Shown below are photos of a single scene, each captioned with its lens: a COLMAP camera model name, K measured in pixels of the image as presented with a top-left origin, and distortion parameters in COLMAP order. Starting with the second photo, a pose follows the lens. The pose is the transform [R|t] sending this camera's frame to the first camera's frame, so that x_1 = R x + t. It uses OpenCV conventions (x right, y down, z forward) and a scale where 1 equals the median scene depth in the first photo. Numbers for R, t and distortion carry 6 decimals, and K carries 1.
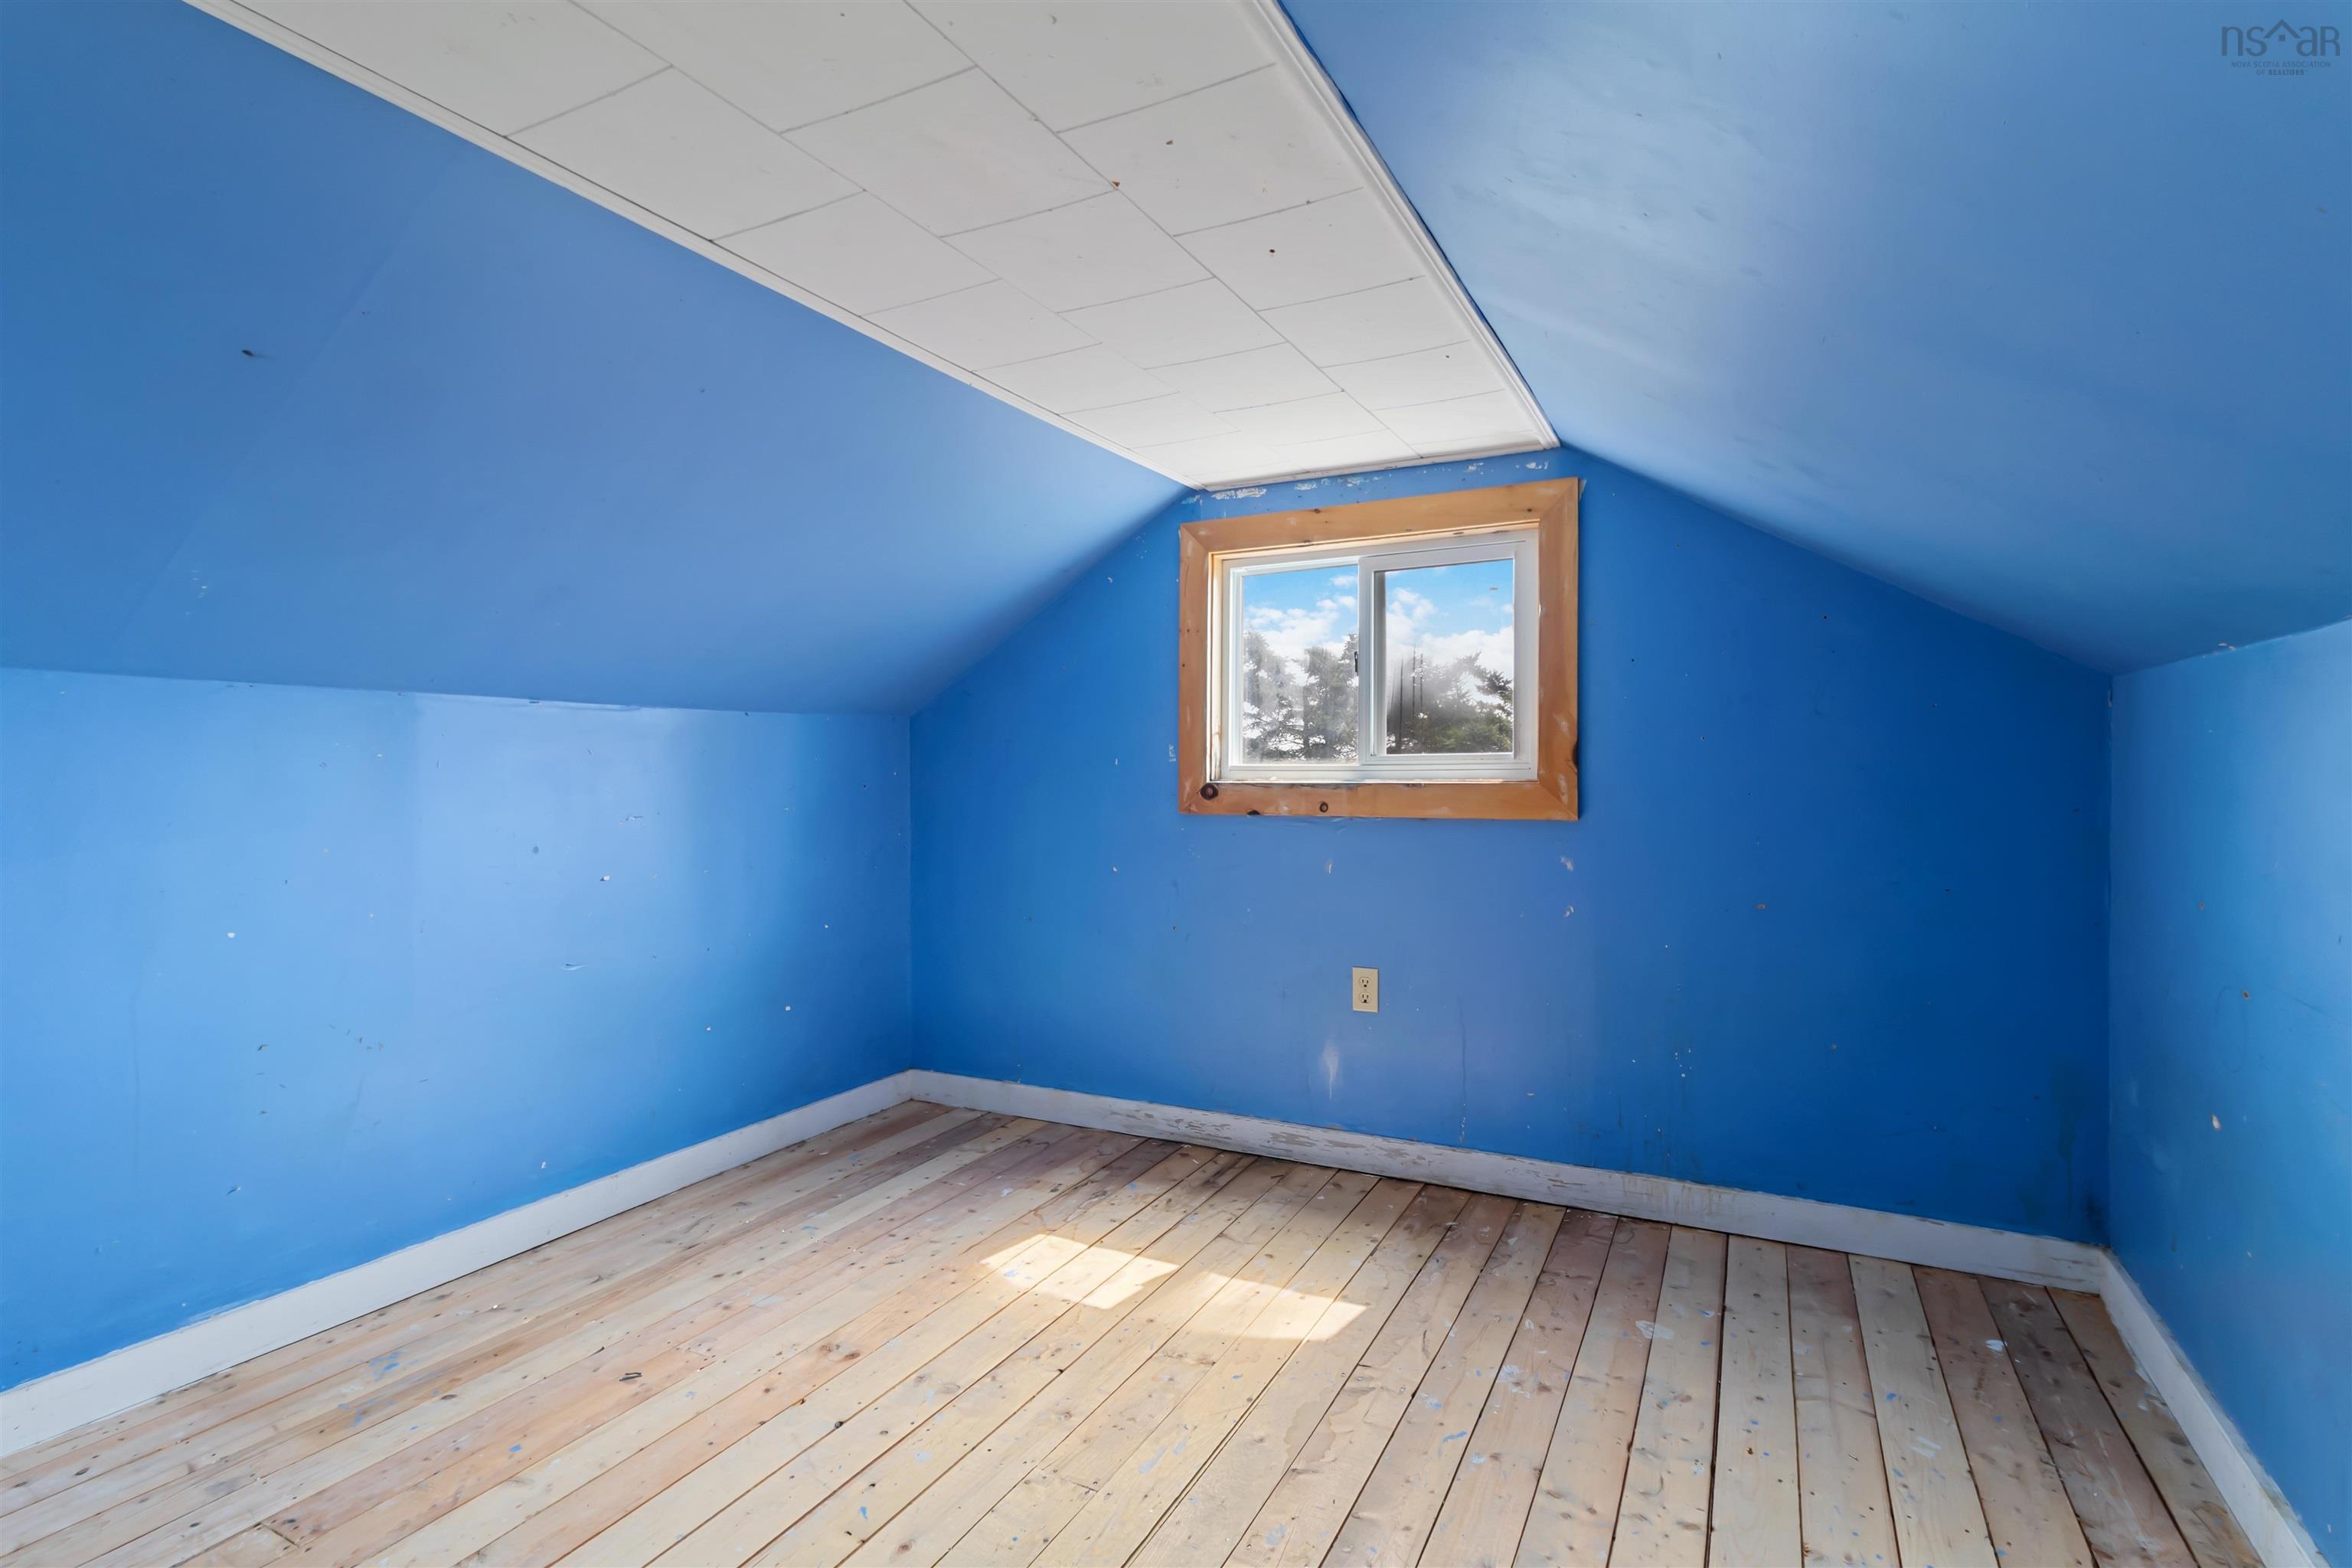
lens RADIAL K [[1134.2, 0, 1179.5], [0, 1134.2, 725.0], [0, 0, 1]] dist [0.004424, 0.001397]
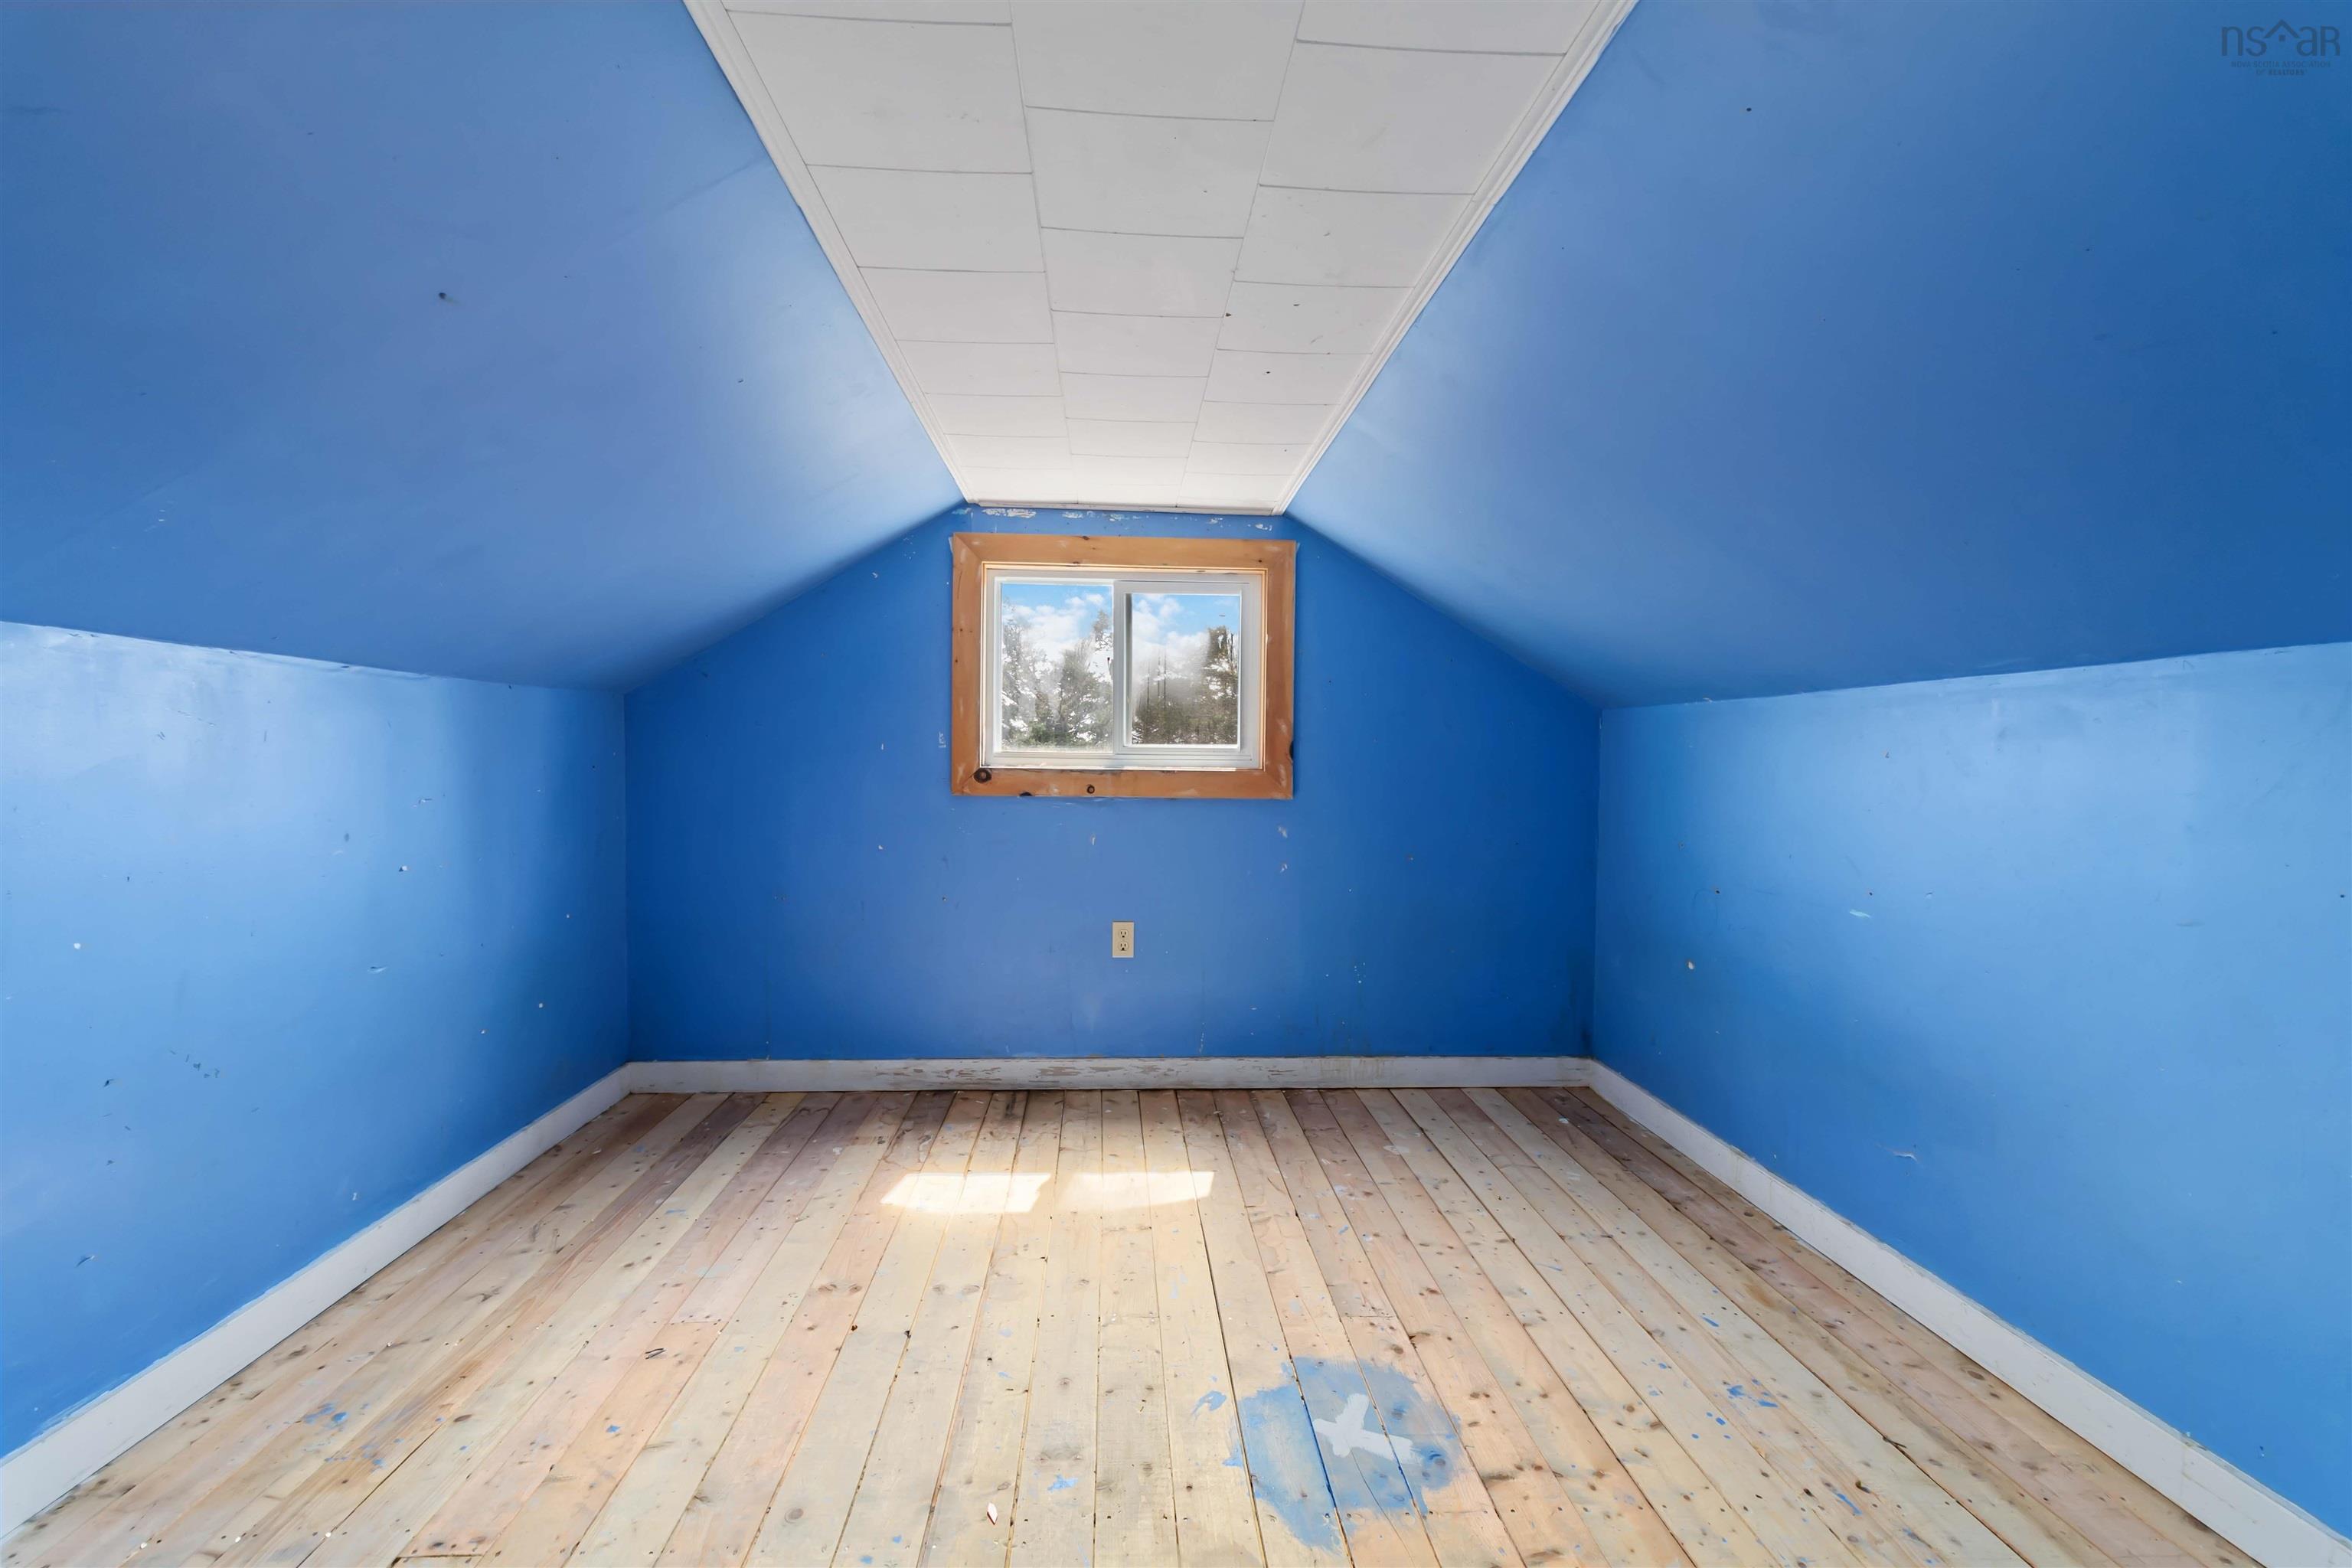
lens RADIAL K [[1107.3, 0, 1185.4], [0, 1107.3, 722.7], [0, 0, 1]] dist [0.002803, 0.000618]
pose [[0.858852, 0.032023, 0.511222, -0.402904], [-0.037588, 0.999293, 0.000551, -0.001781], [-0.510843, -0.019689, 0.859449, -0.048170]]
